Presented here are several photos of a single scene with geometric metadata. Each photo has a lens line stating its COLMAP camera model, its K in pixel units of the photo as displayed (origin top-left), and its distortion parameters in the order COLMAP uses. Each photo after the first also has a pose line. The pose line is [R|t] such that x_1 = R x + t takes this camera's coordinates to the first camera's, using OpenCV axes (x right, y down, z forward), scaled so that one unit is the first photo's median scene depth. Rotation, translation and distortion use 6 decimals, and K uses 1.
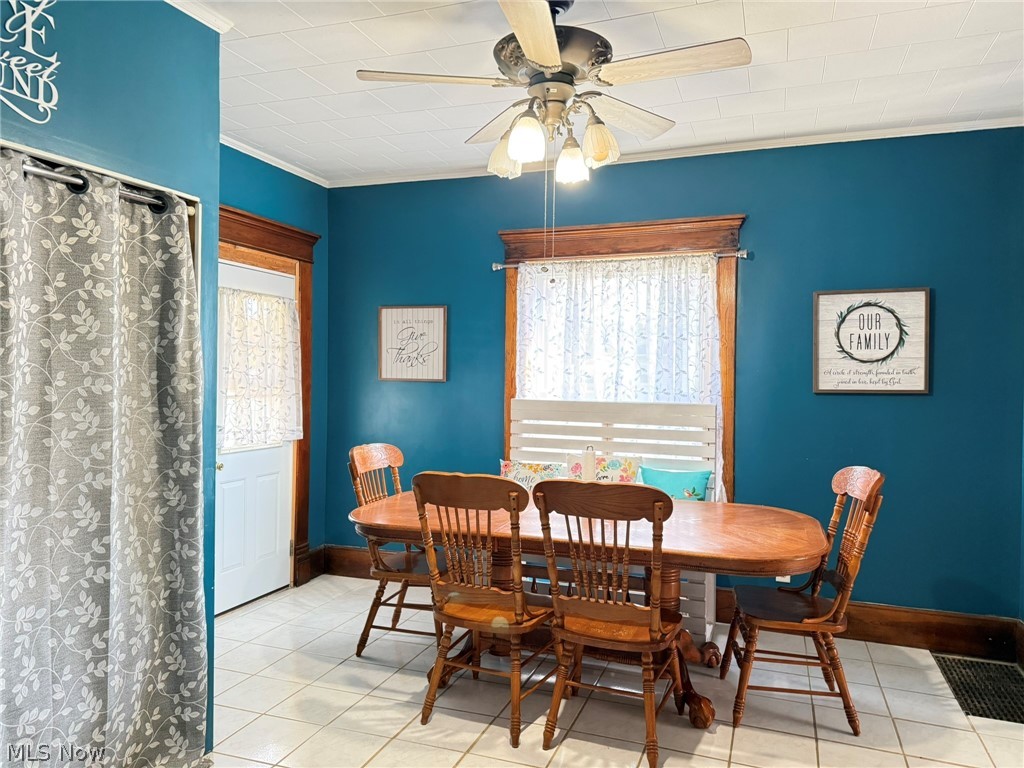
lens RADIAL K [[739.1, 0, 486.6], [0, 739.1, 385.8], [0, 0, 1]] dist [0.044896, -0.062259]
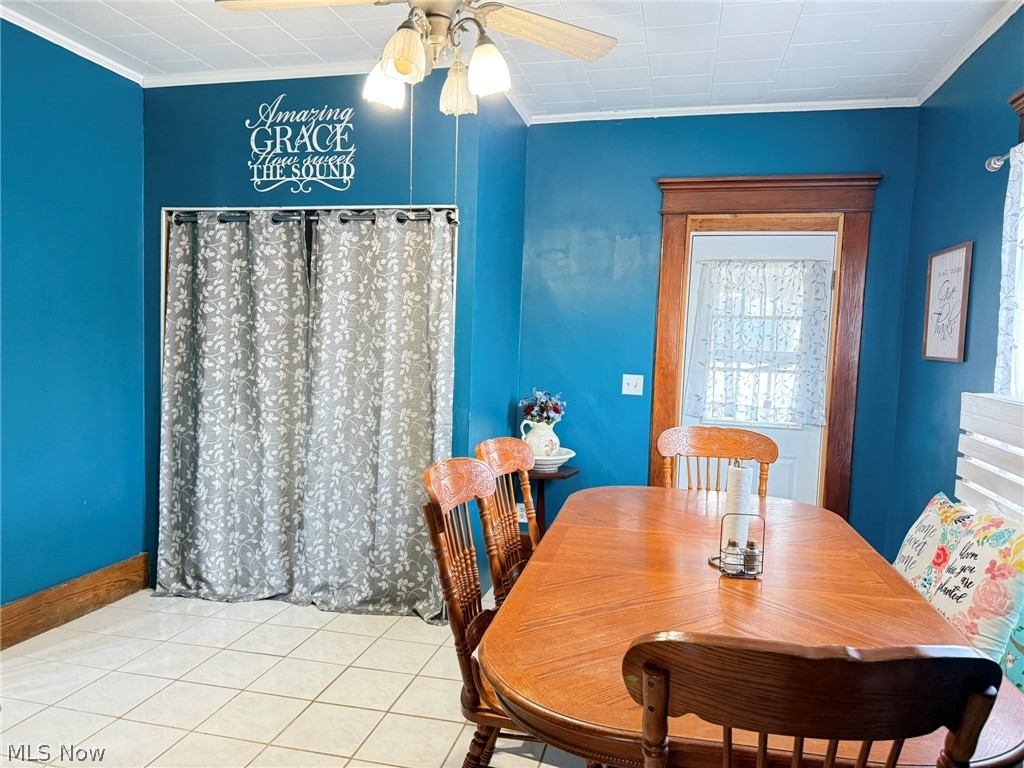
lens RADIAL K [[707.5, 0, 512.1], [0, 707.5, 388.0], [0, 0, 1]] dist [0.115893, -0.158661]
pose [[0.123849, 0.067970, -0.989970, 1.091396], [-0.046418, 0.996956, 0.062643, -0.011963], [0.991215, 0.038194, 0.126627, 1.136575]]
